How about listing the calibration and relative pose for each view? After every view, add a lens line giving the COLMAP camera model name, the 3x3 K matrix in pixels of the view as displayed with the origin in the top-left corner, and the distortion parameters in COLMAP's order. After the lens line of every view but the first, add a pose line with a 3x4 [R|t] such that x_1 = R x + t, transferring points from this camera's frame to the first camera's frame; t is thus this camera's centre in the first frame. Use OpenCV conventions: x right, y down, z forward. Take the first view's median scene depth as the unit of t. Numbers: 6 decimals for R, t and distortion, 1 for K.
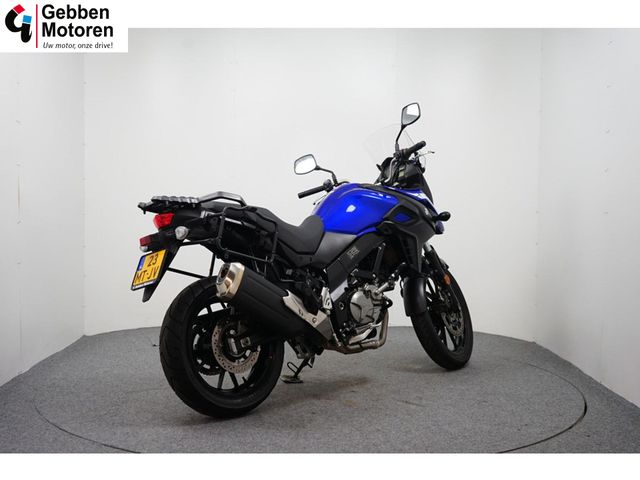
lens RADIAL K [[789.2, 0, 319.9], [0, 789.2, 239.7], [0, 0, 1]] dist [-0.001175, 0.000000]
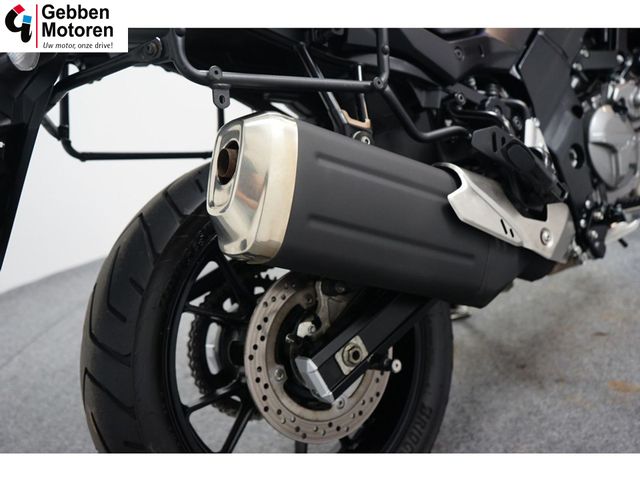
lens RADIAL K [[653.4, 0, 321.7], [0, 653.4, 238.6], [0, 0, 1]] dist [-0.010259, 0.000000]
pose [[0.977231, -0.175693, -0.118962, -0.065061], [0.202530, 0.939543, 0.276117, 0.010568], [0.063258, -0.293924, 0.953733, 0.746352]]
